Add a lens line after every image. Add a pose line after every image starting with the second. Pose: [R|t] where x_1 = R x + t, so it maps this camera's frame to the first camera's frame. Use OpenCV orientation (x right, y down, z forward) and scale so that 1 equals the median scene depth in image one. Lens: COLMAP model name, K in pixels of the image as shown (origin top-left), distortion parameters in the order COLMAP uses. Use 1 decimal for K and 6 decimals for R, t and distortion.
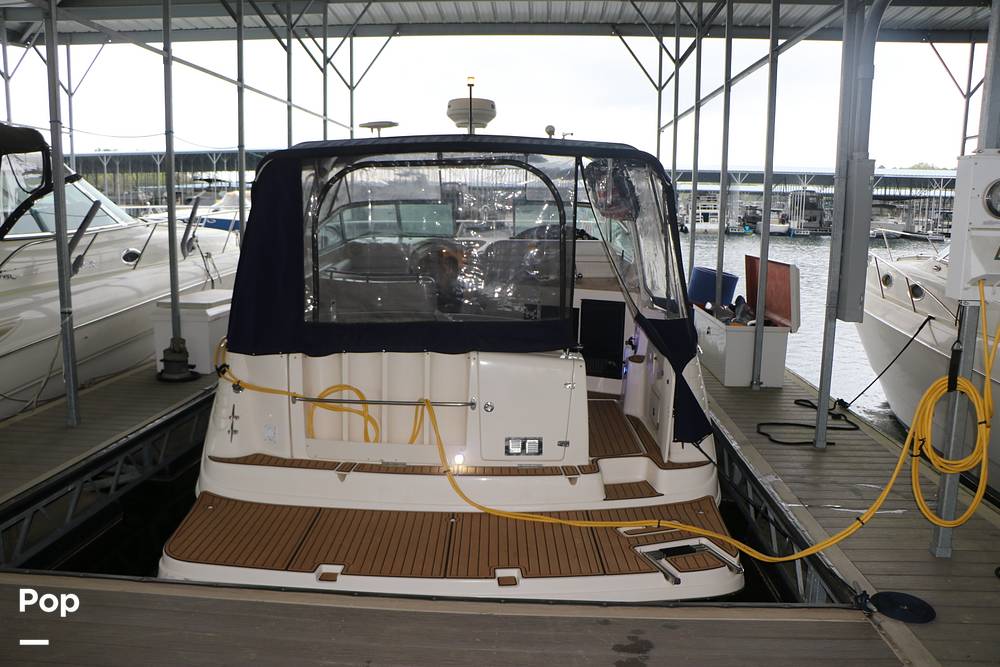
lens RADIAL K [[824.1, 0, 489.4], [0, 824.1, 319.8], [0, 0, 1]] dist [-0.191383, 0.151941]
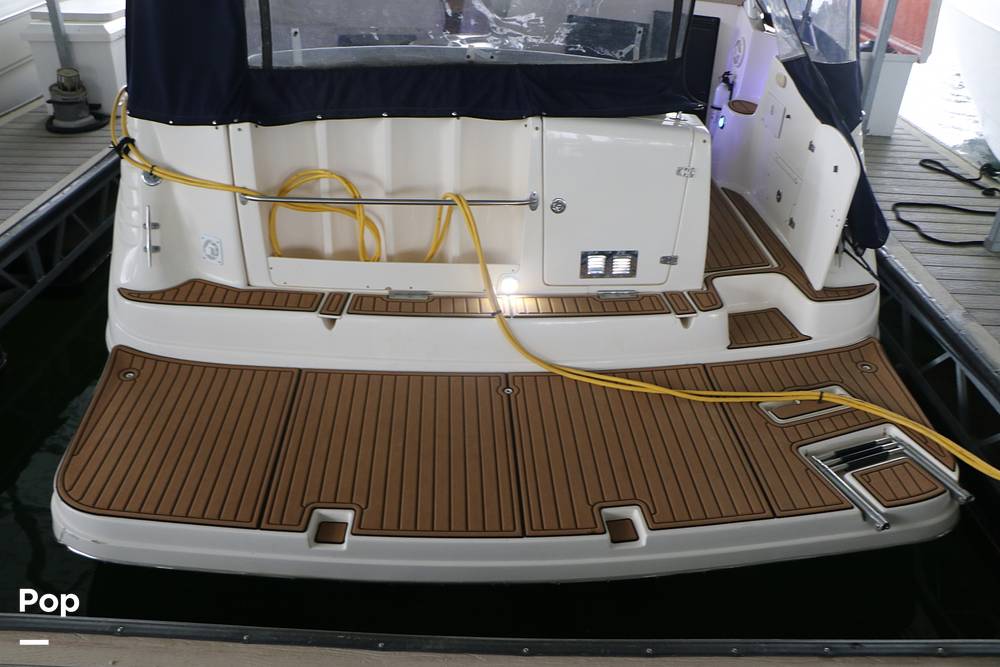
lens RADIAL K [[824.1, 0, 491.7], [0, 824.1, 326.9], [0, 0, 1]] dist [-0.191383, 0.151941]
pose [[0.998188, -0.018780, 0.057170, -0.088684], [-0.004618, 0.923344, 0.383946, -0.048952], [-0.059998, -0.383514, 0.921584, 0.388178]]
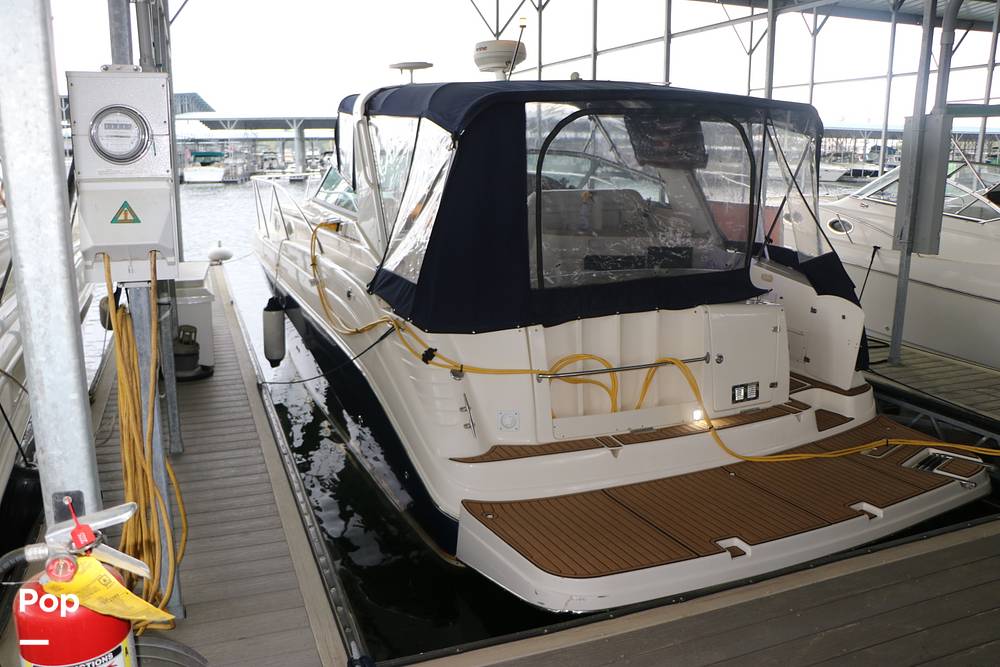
lens RADIAL K [[824.1, 0, 473.0], [0, 824.1, 353.5], [0, 0, 1]] dist [-0.191383, 0.151941]
pose [[0.907573, -0.114776, 0.403904, -0.670937], [0.075657, 0.990872, 0.111572, -0.033120], [-0.413023, -0.070702, 0.907972, 0.225249]]
